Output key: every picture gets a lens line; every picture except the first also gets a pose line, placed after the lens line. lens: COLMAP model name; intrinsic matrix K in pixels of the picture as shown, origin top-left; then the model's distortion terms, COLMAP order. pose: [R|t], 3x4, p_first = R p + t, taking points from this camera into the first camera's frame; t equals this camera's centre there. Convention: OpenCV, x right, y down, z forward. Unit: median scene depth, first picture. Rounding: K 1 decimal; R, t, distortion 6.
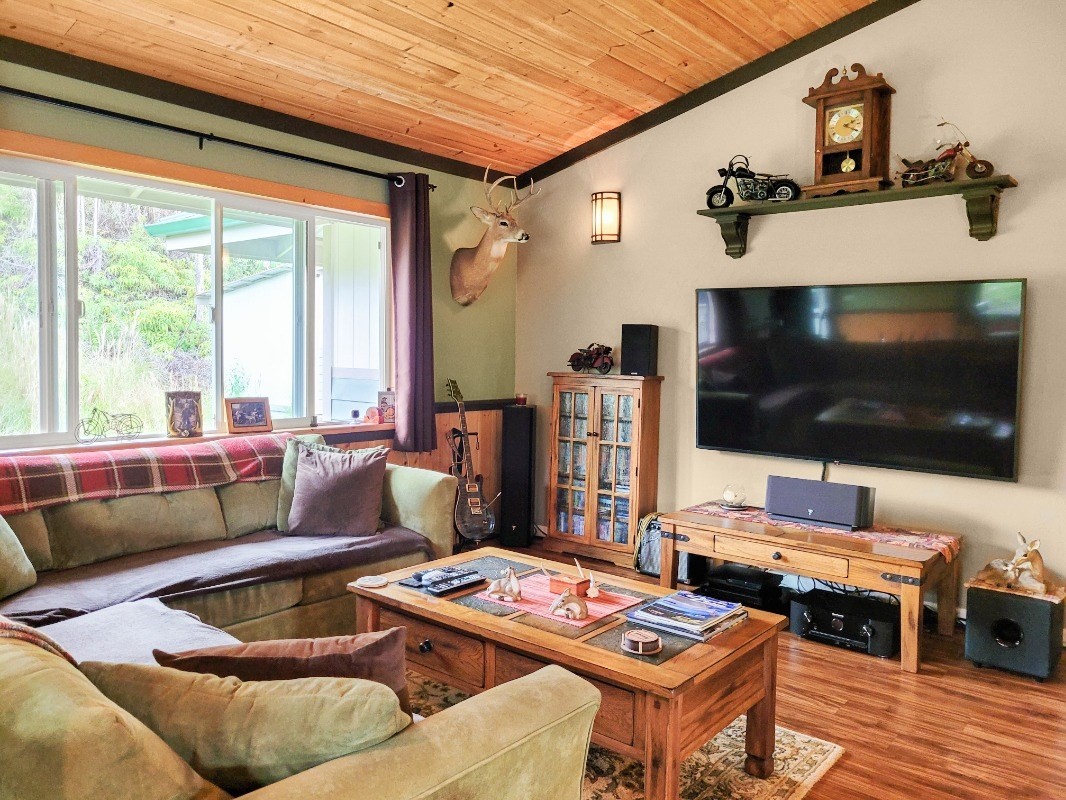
lens RADIAL K [[811.3, 0, 526.7], [0, 811.3, 394.2], [0, 0, 1]] dist [0.036942, -0.019561]
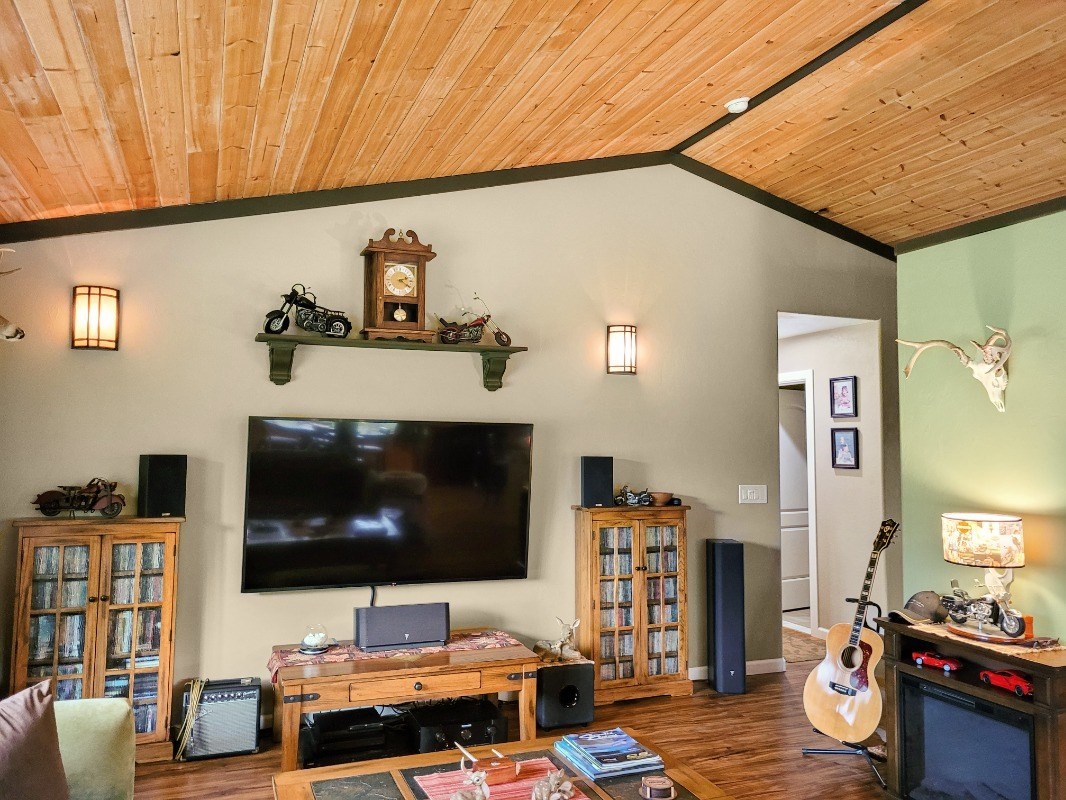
lens RADIAL K [[811.3, 0, 532.3], [0, 811.3, 401.3], [0, 0, 1]] dist [0.036942, -0.019561]
pose [[0.476129, 0.036701, 0.878609, -0.492303], [0.047372, 0.996607, -0.067301, -0.077624], [-0.878098, 0.073666, 0.472775, 0.319217]]
